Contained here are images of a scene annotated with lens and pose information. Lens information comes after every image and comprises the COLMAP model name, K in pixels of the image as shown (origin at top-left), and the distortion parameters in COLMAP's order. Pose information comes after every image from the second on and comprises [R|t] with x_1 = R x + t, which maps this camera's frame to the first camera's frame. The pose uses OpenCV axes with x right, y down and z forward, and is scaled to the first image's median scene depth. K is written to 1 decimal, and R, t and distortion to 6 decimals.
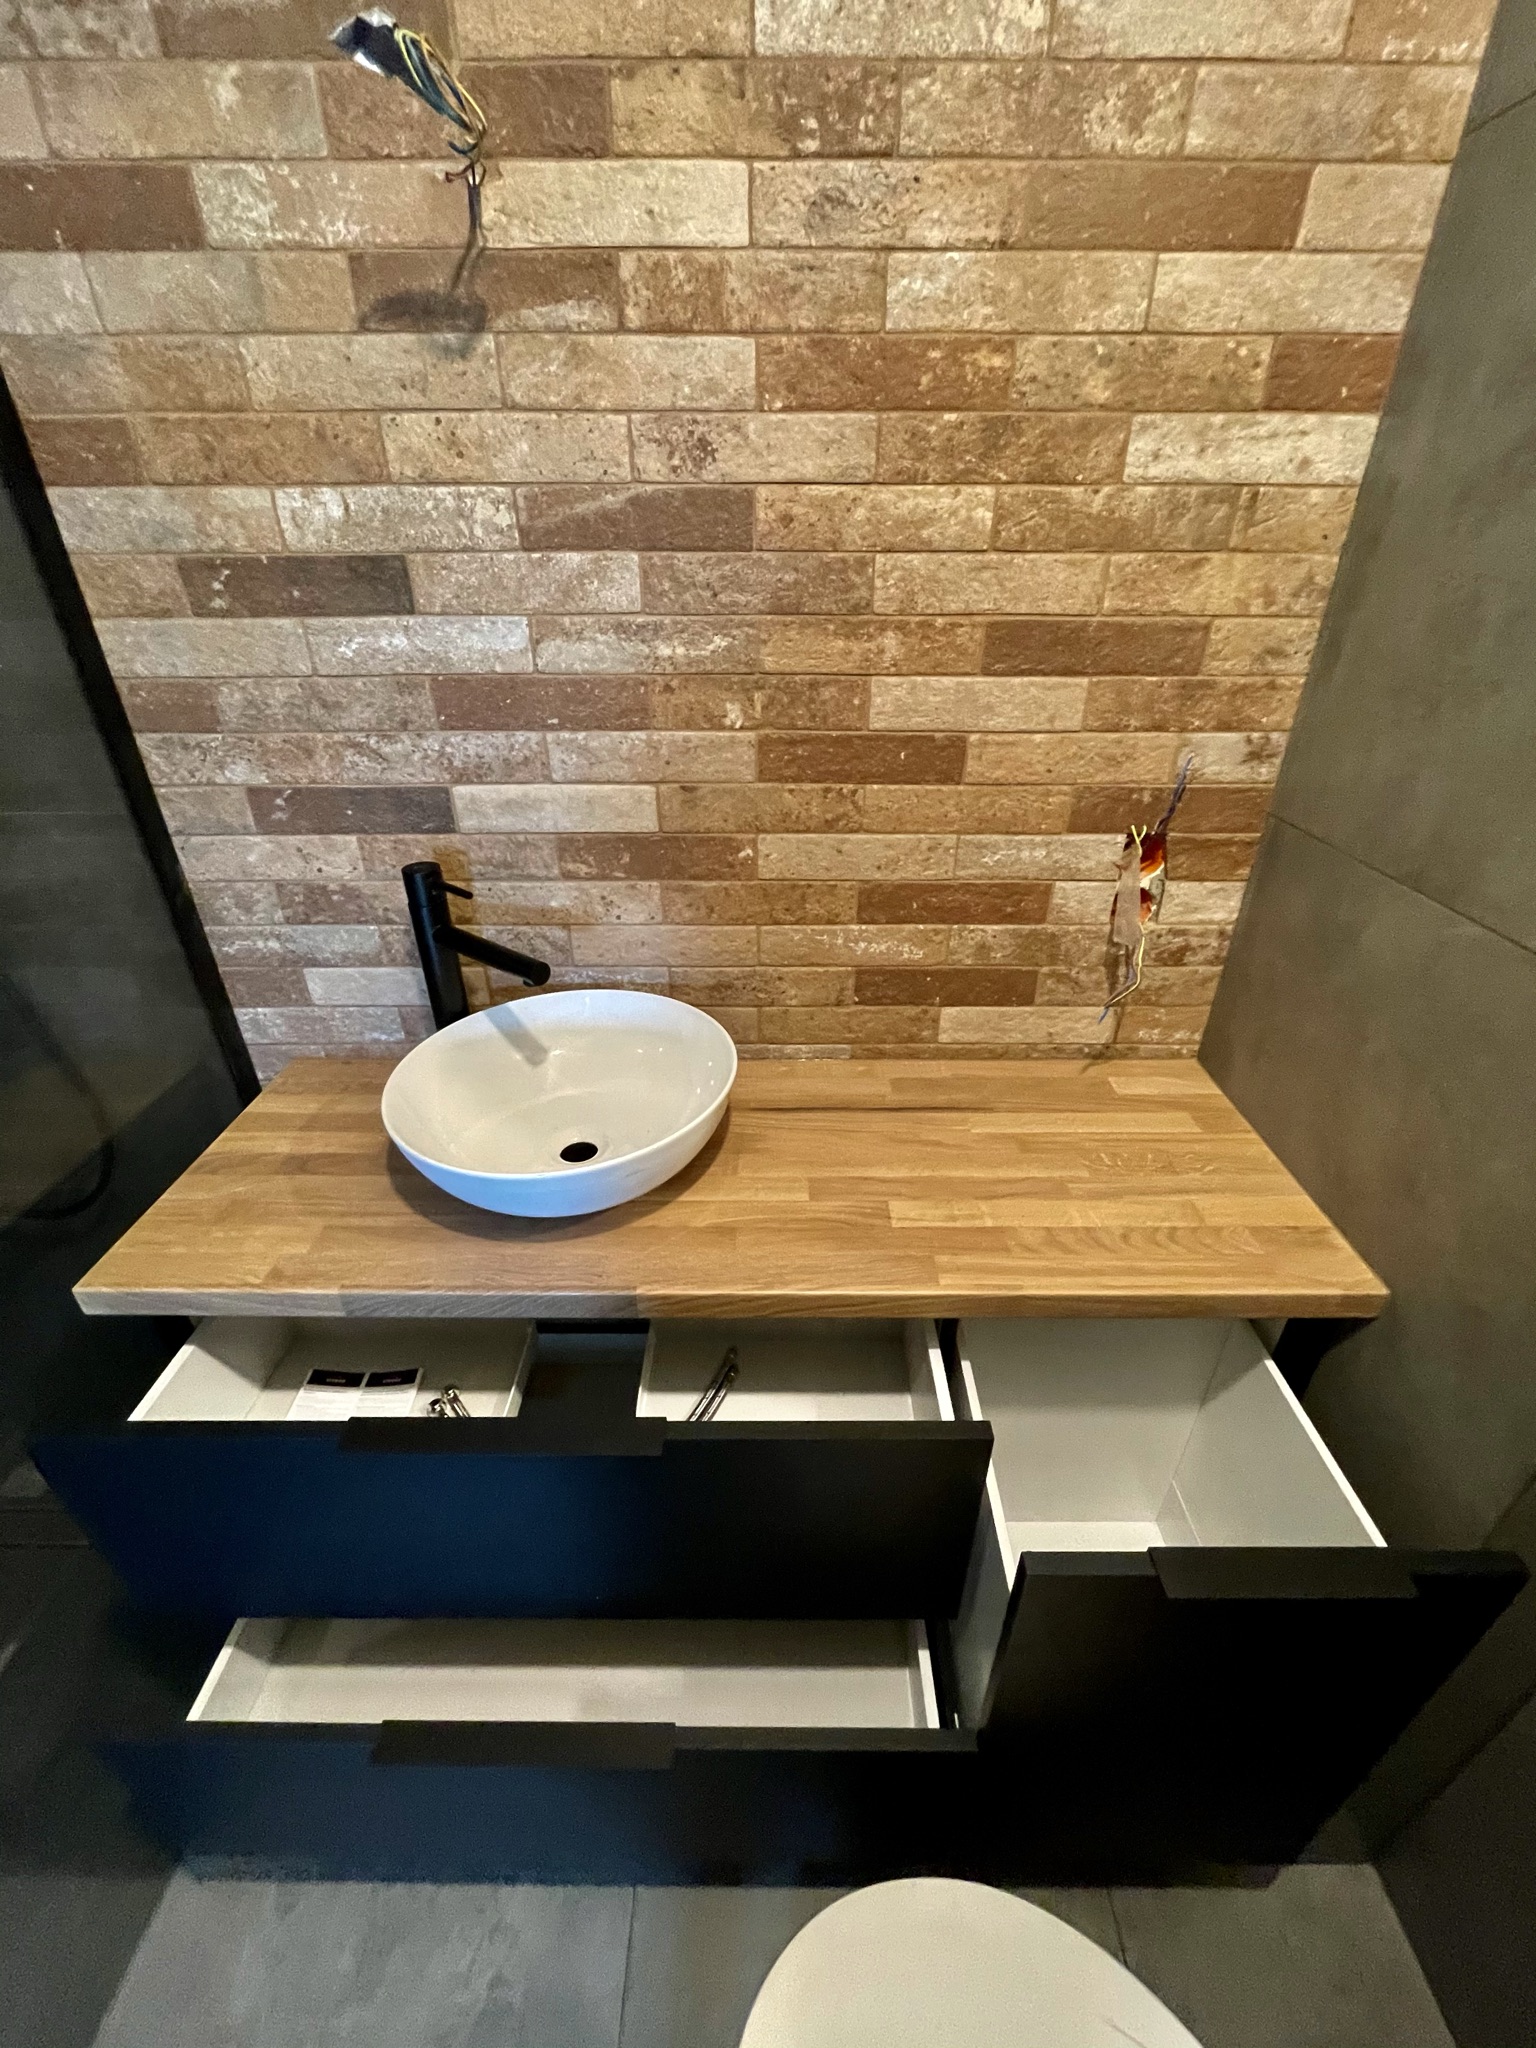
lens RADIAL K [[834.1, 0, 768.1], [0, 834.1, 1020.1], [0, 0, 1]] dist [-0.002965, -0.000094]
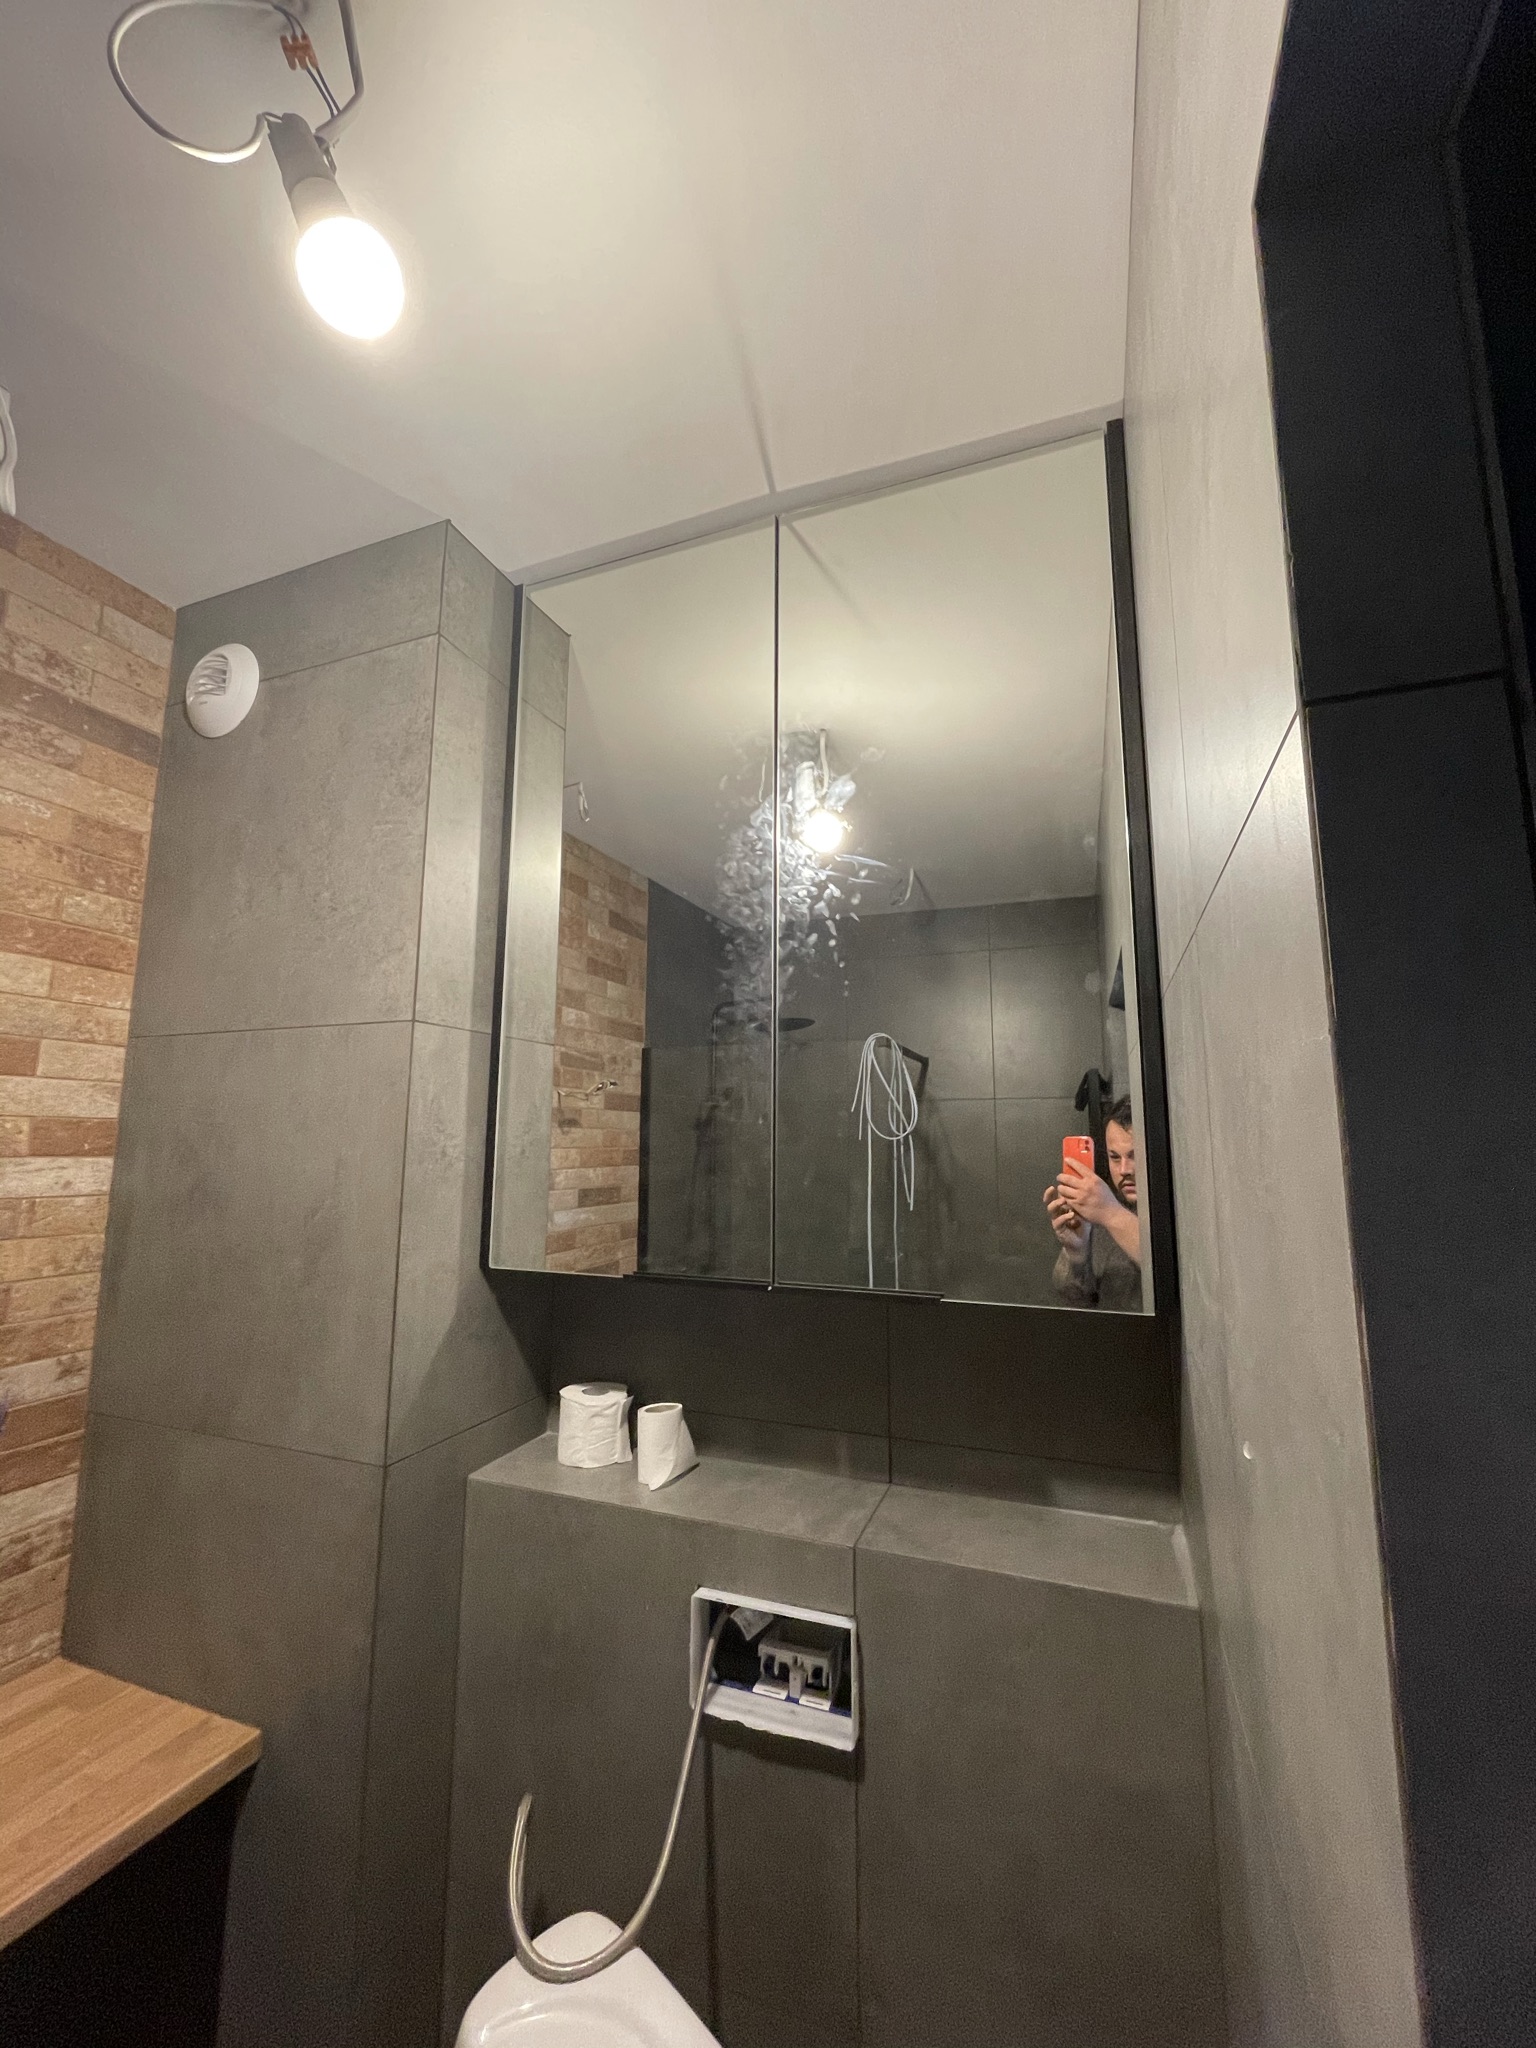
lens RADIAL K [[834.1, 0, 773.3], [0, 834.1, 1023.3], [0, 0, 1]] dist [-0.002965, -0.000094]
pose [[0.354856, 0.135980, 0.924979, -0.337957], [0.451219, 0.841603, -0.296827, 0.121990], [-0.818828, 0.522699, 0.237291, -0.560236]]
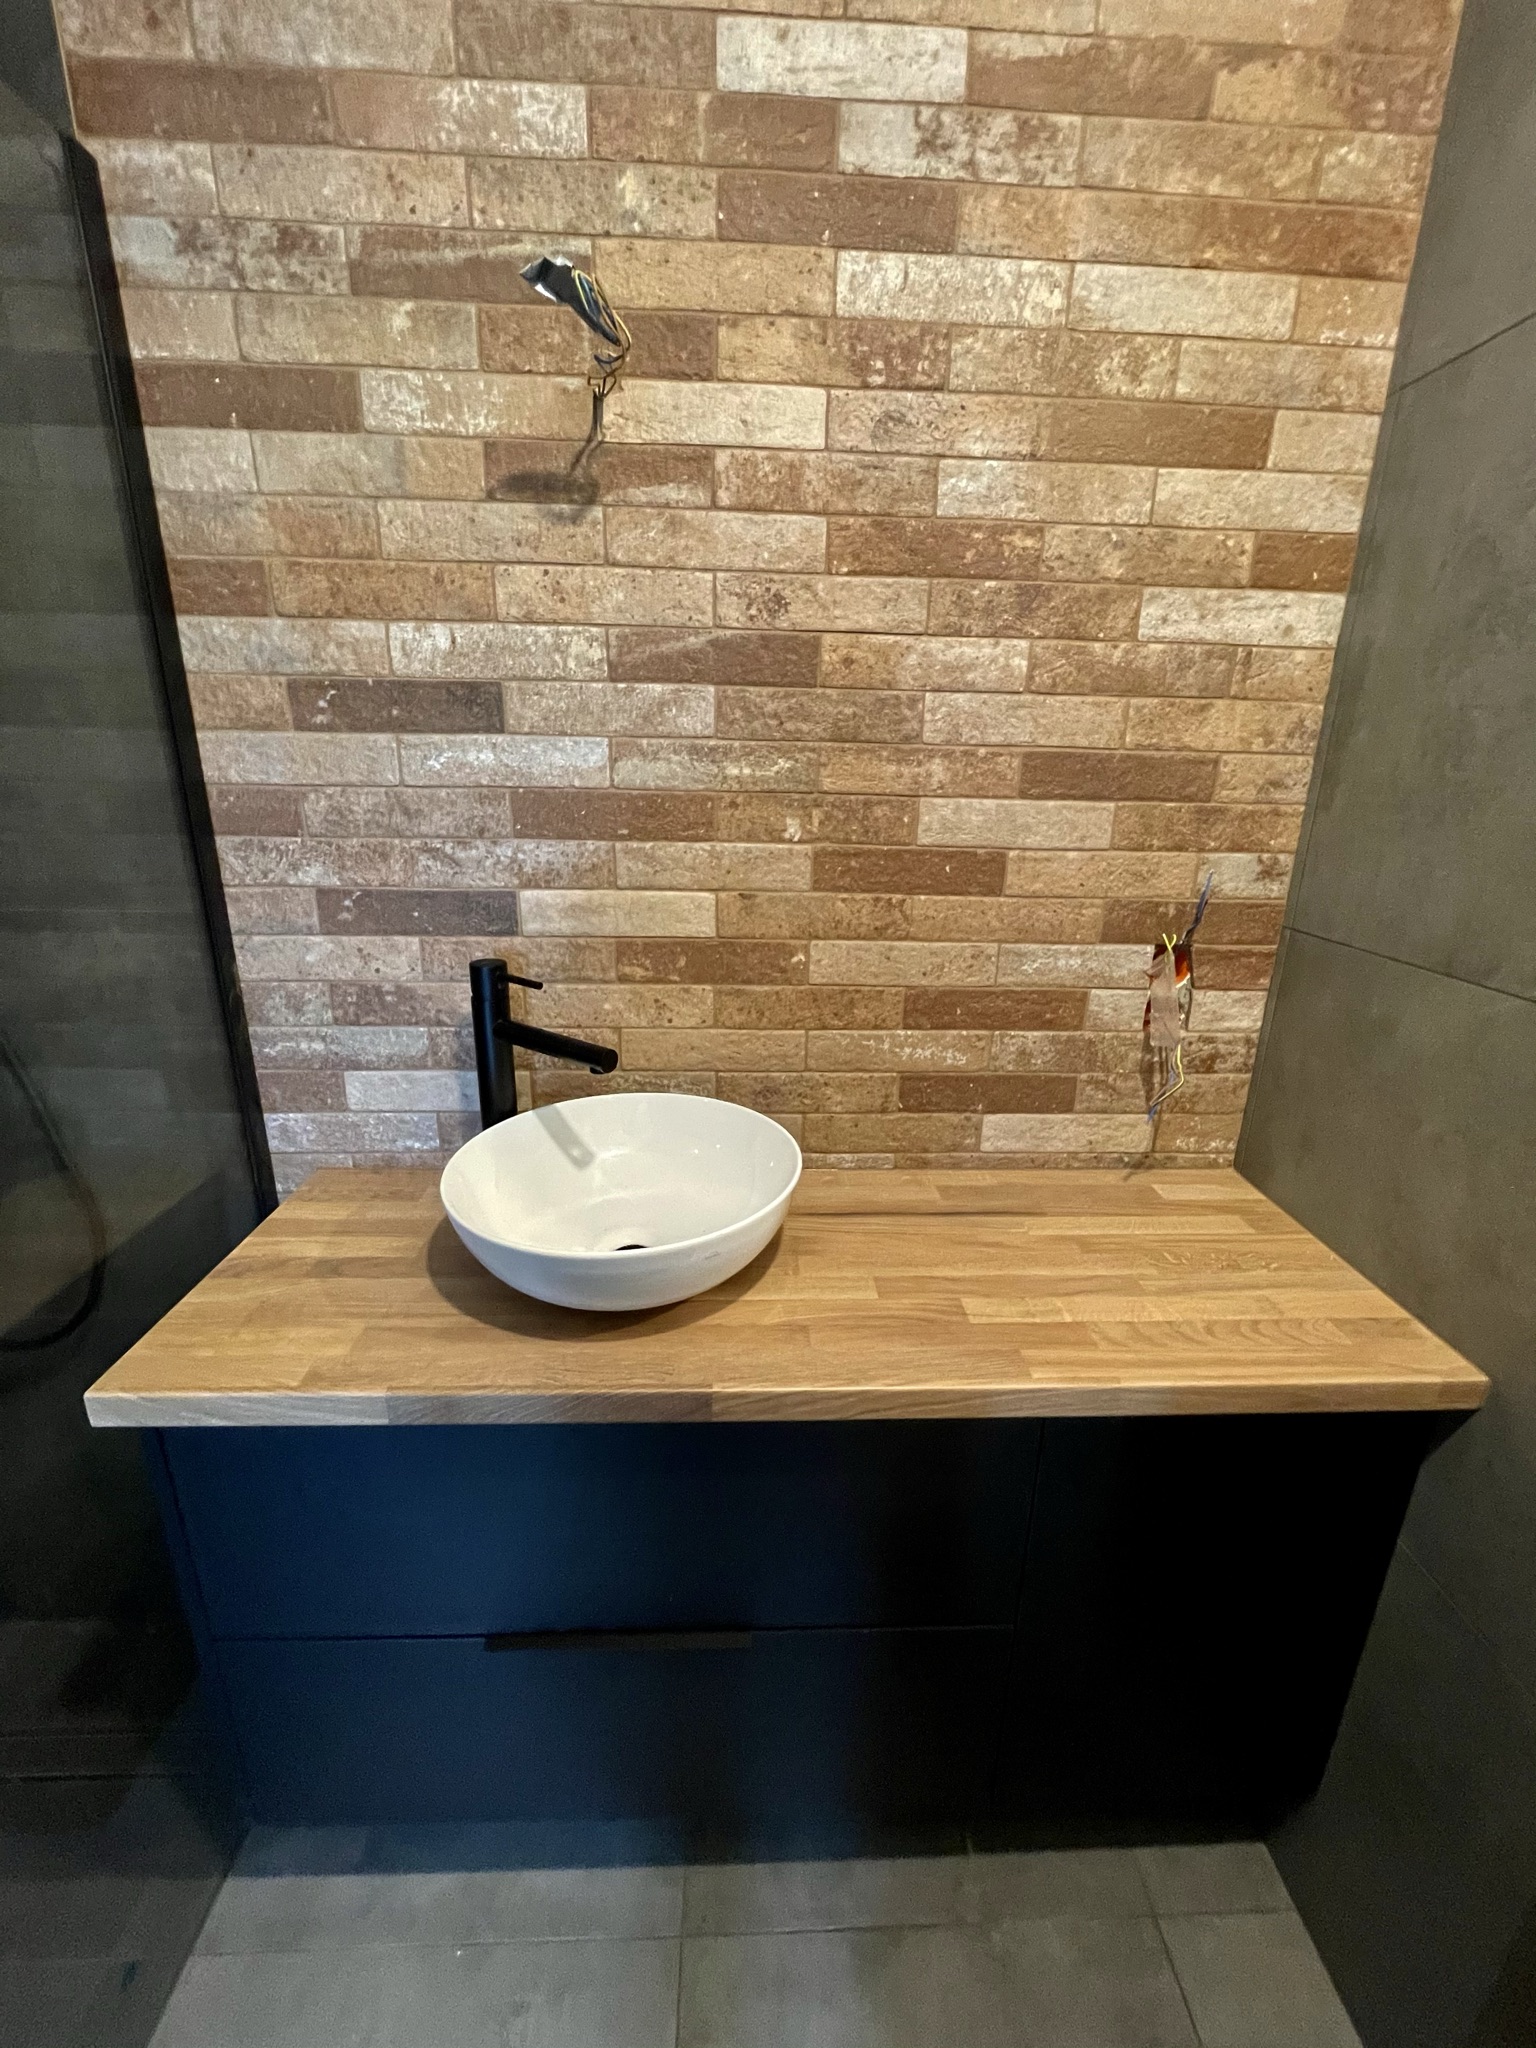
lens RADIAL K [[834.1, 0, 769.1], [0, 834.1, 1019.8], [0, 0, 1]] dist [-0.002965, -0.000094]
pose [[0.998830, 0.008457, 0.047609, -0.130433], [0.001709, 0.977796, -0.209551, 0.107747], [-0.048324, 0.209387, 0.976638, 0.001652]]
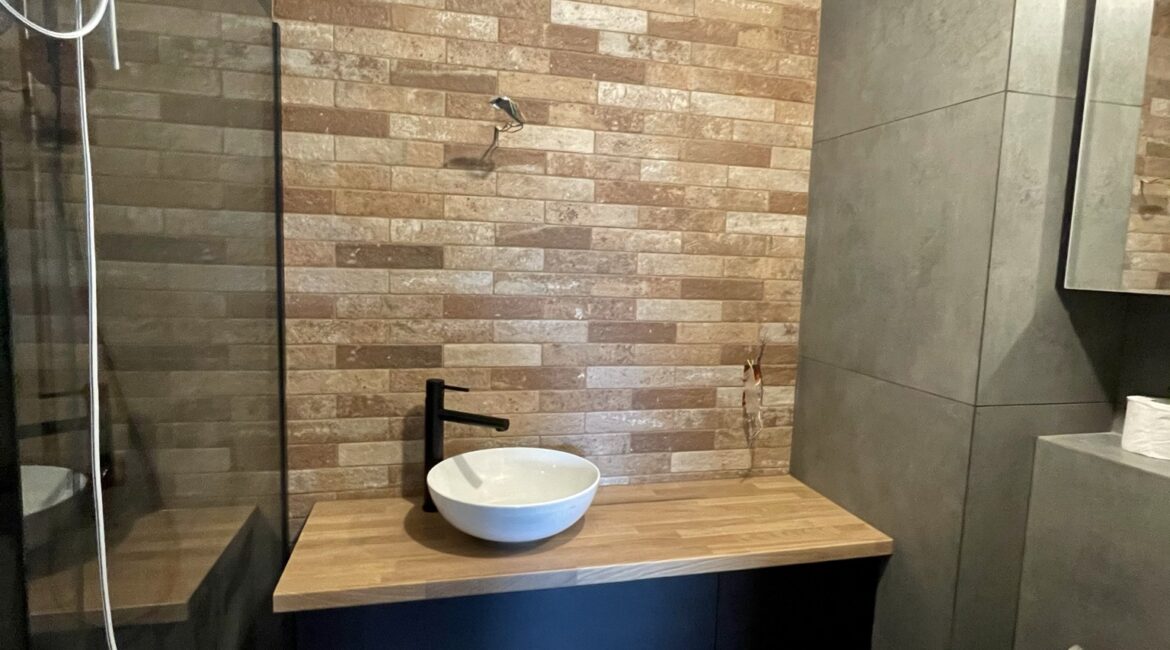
lens RADIAL K [[634.4, 0, 587.0], [0, 634.4, 321.2], [0, 0, 1]] dist [-0.003142, 0.000589]
pose [[0.969194, 0.009600, 0.246110, -0.475353], [0.086961, 0.921547, -0.378403, 0.325985], [-0.230435, 0.388149, 0.892323, -0.566003]]
